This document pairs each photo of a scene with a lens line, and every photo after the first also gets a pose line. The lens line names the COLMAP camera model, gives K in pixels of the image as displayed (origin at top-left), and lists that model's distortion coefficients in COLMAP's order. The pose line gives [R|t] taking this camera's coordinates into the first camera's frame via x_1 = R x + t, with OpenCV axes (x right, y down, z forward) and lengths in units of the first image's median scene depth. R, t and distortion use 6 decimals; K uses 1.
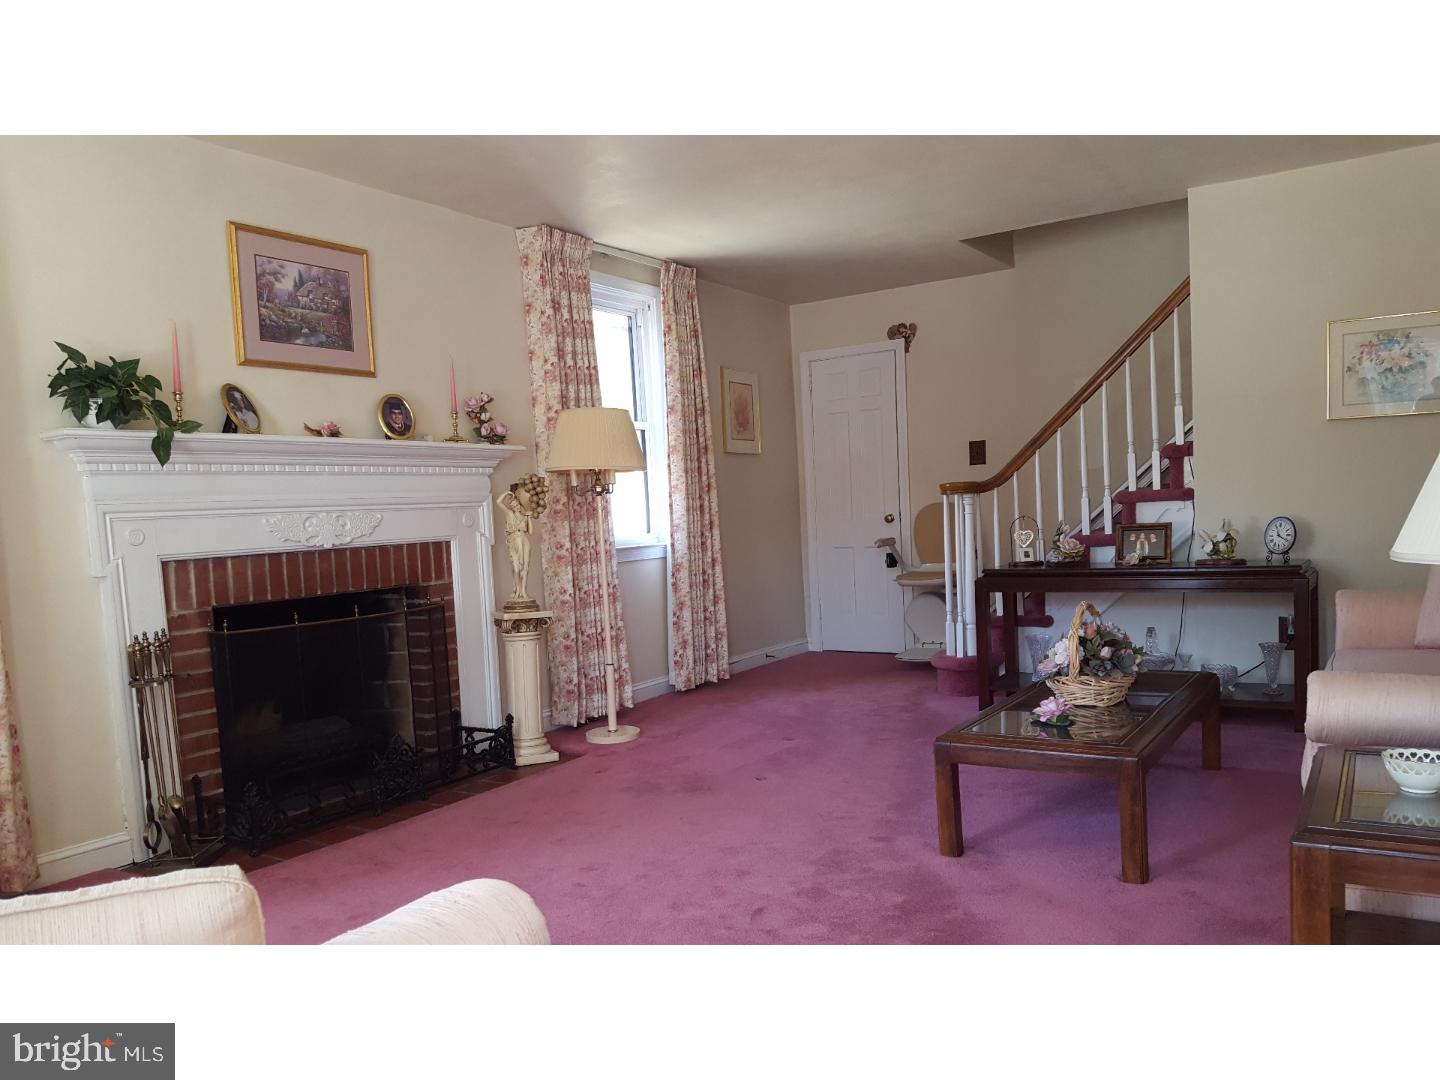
lens RADIAL K [[1037.9, 0, 711.5], [0, 1037.9, 551.7], [0, 0, 1]] dist [0.042875, -0.025372]
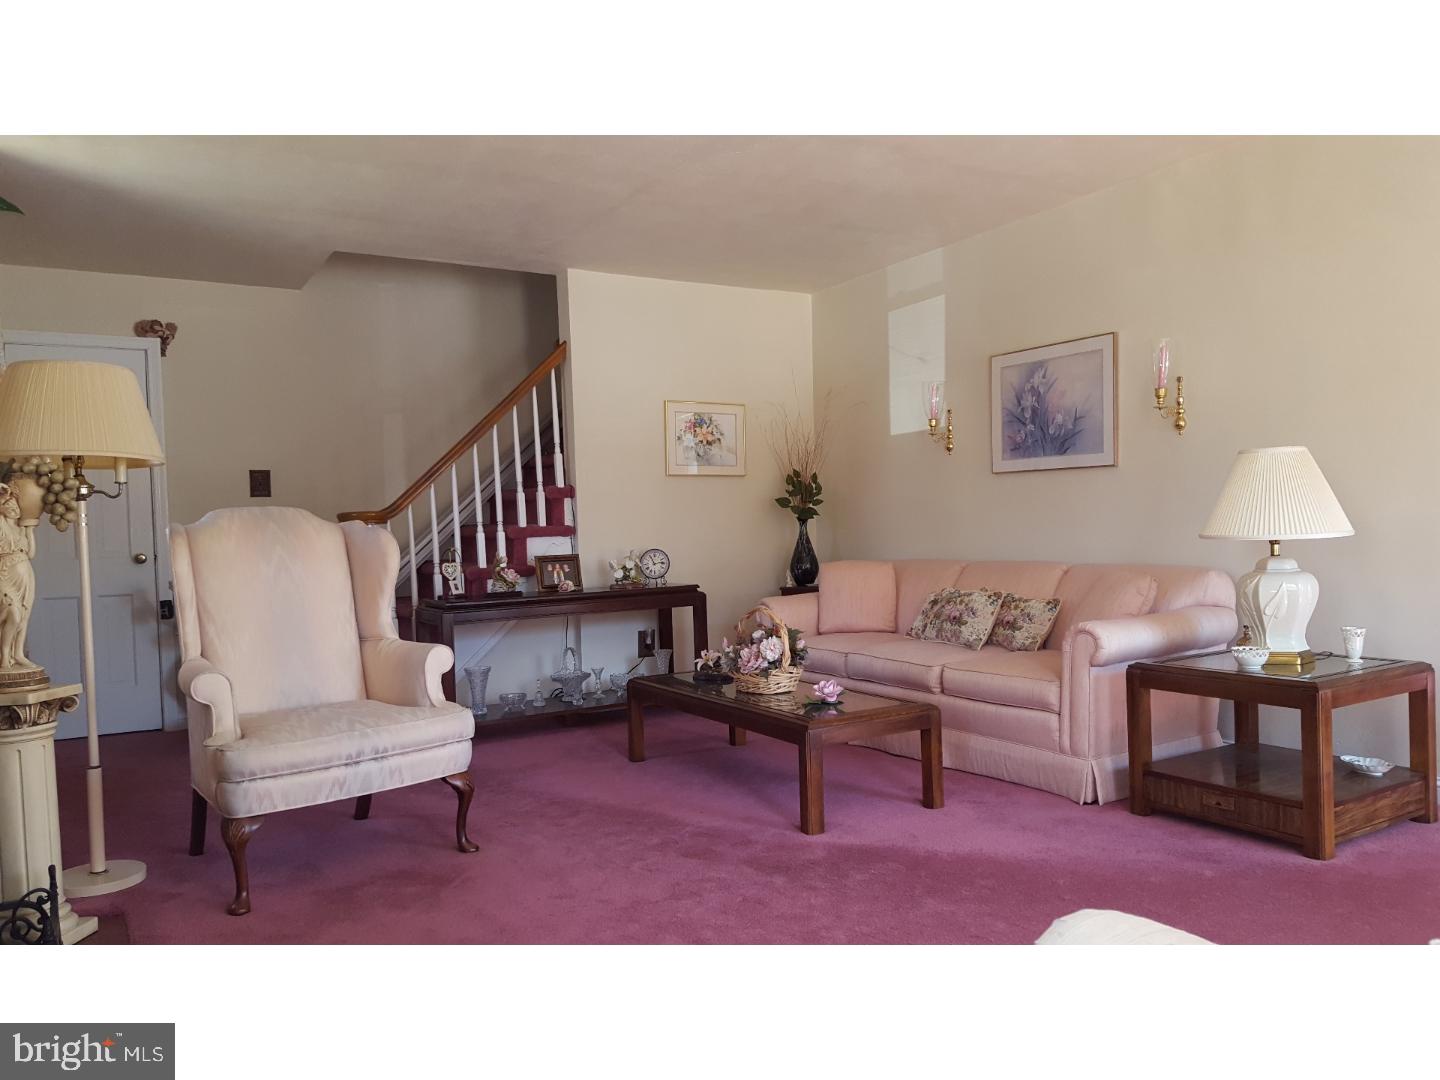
lens RADIAL K [[1037.9, 0, 712.6], [0, 1037.9, 539.4], [0, 0, 1]] dist [0.042875, -0.025372]
pose [[0.445295, 0.024195, 0.895057, -0.501795], [0.046625, 0.997652, -0.050165, 0.019347], [-0.894169, 0.064071, 0.443121, 0.364896]]
